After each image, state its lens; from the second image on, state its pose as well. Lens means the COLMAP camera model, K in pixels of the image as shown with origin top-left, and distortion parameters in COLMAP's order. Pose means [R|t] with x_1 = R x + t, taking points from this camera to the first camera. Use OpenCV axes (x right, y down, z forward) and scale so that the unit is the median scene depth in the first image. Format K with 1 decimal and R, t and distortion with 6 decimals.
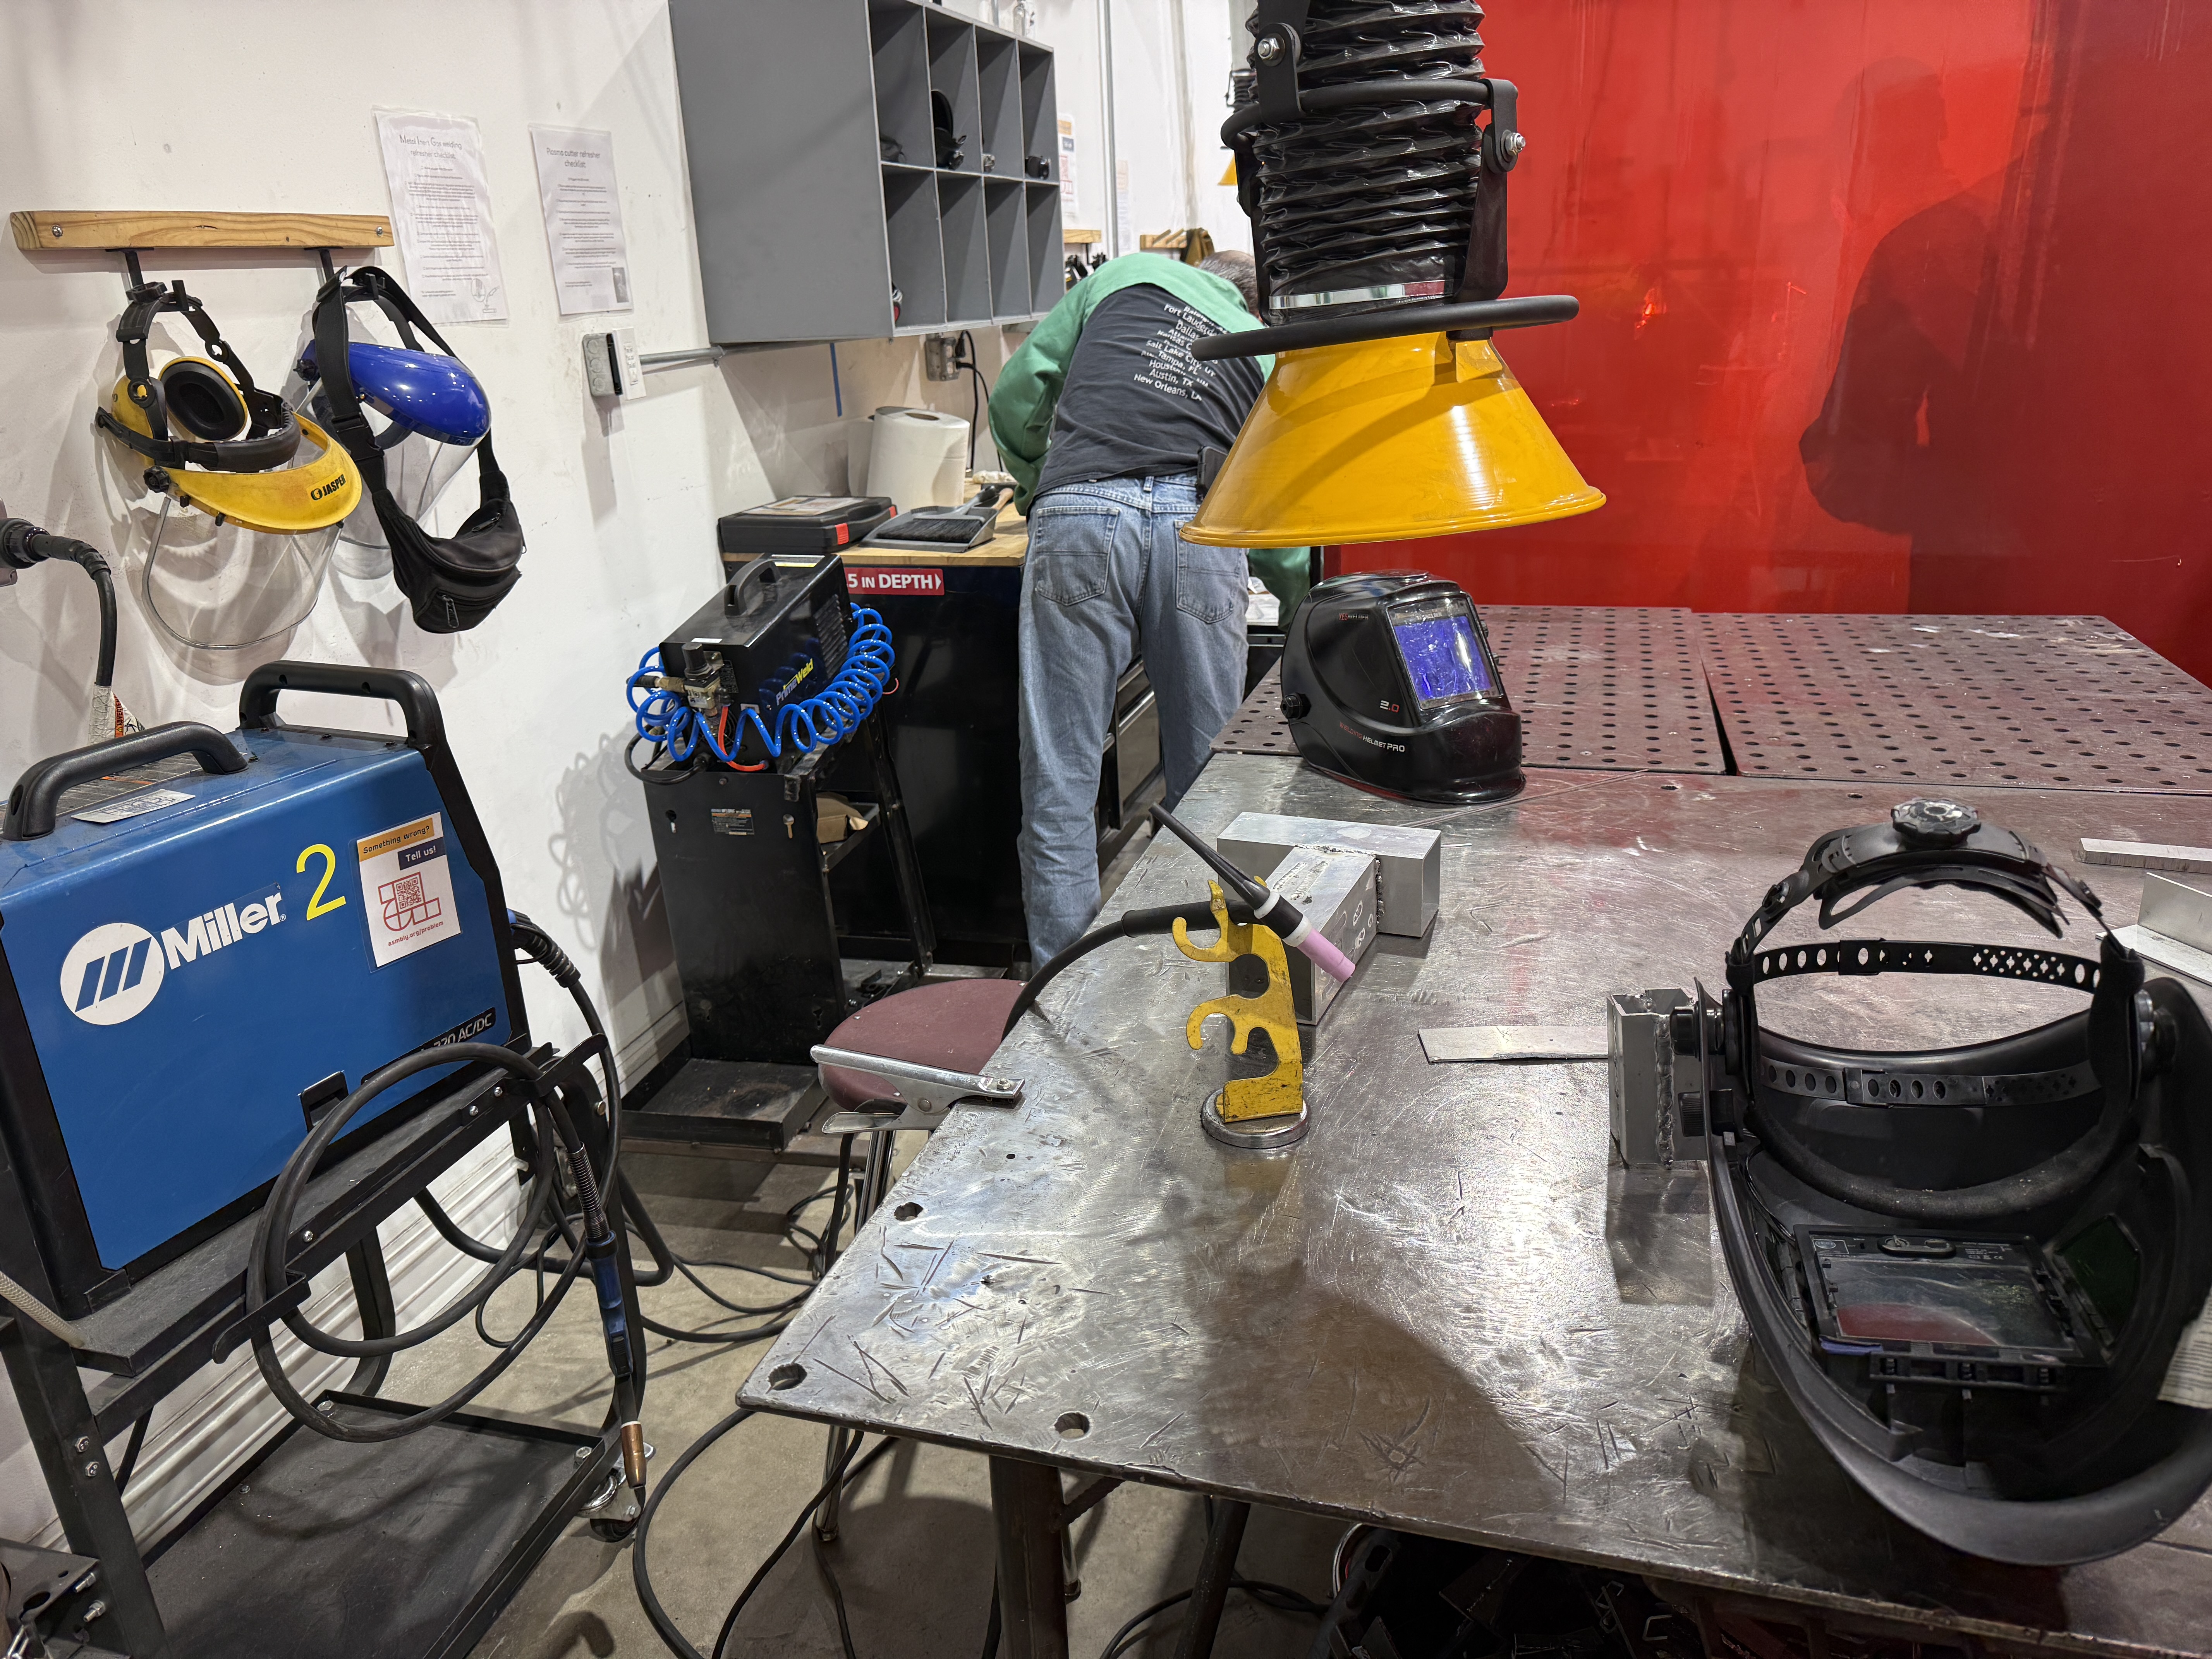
lens RADIAL K [[1565.3, 0, 1106.0], [0, 1565.3, 829.5], [0, 0, 1]] dist [-0.107217, 0.062574]
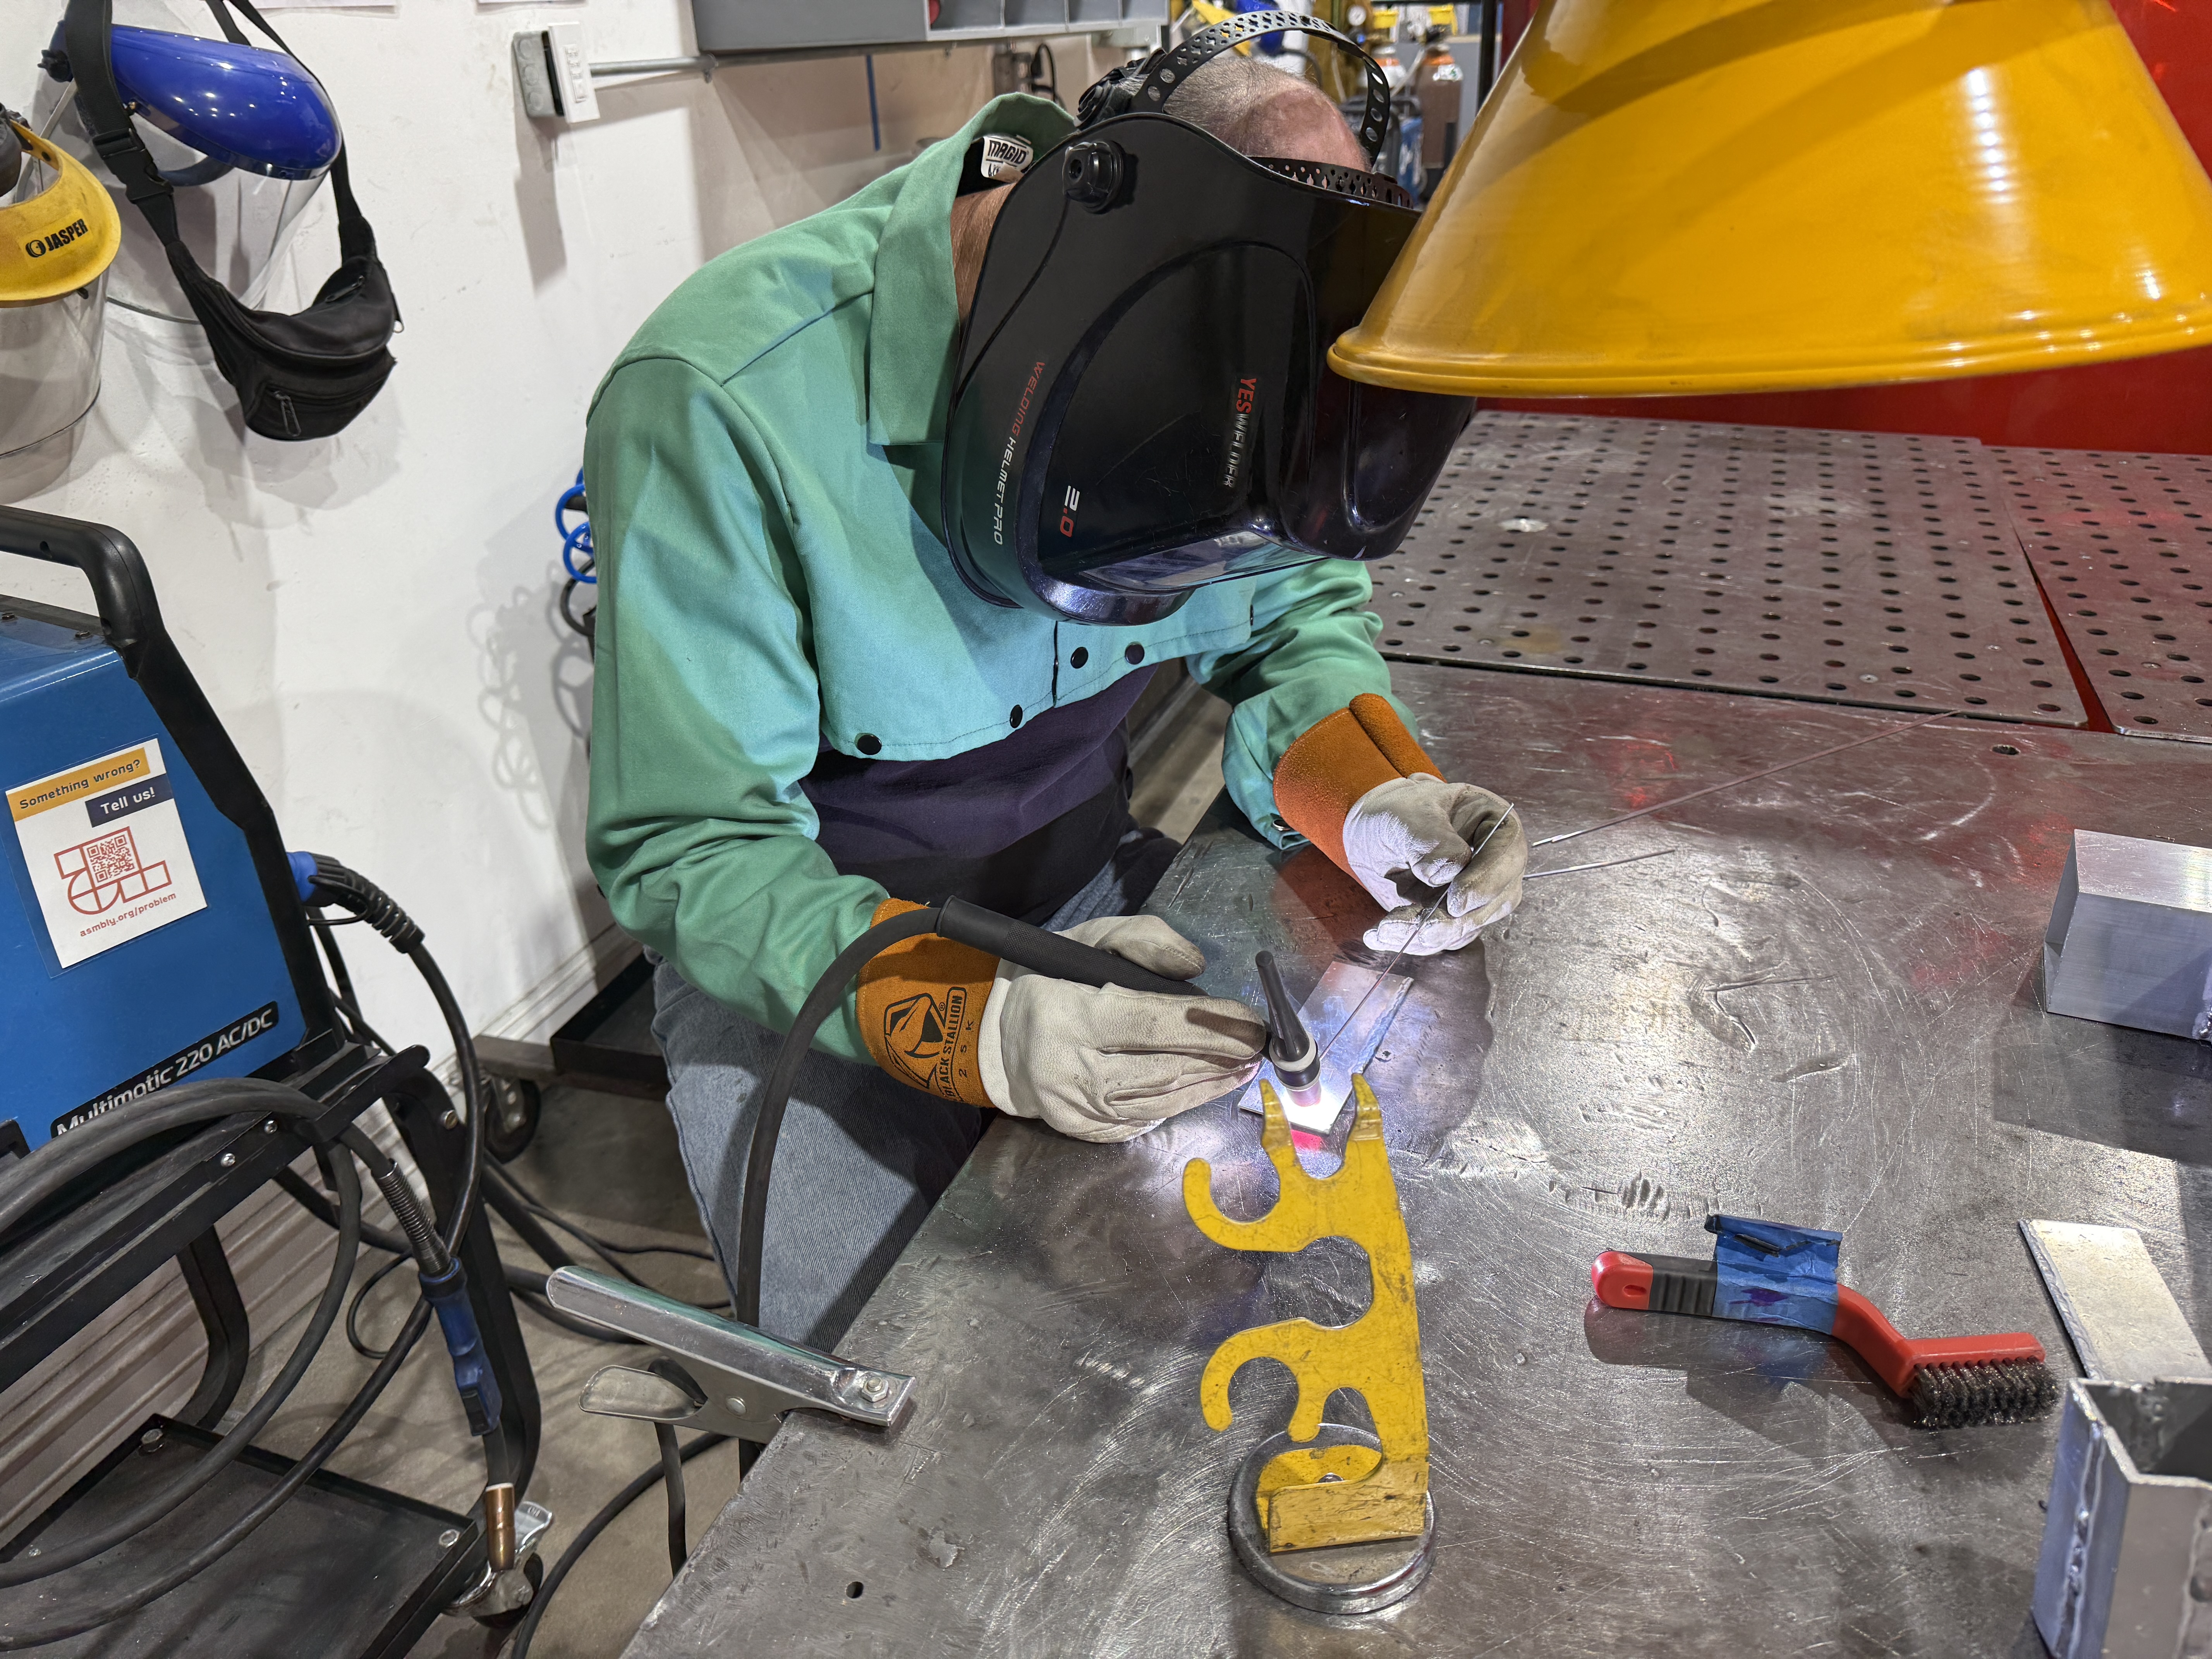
lens RADIAL K [[1565.3, 0, 1106.0], [0, 1565.3, 829.5], [0, 0, 1]] dist [-0.107217, 0.062574]
pose [[0.996350, 0.044838, -0.072642, 0.027716], [-0.033777, 0.988572, 0.146919, -0.065079], [0.078400, -0.143929, 0.986478, 0.282976]]
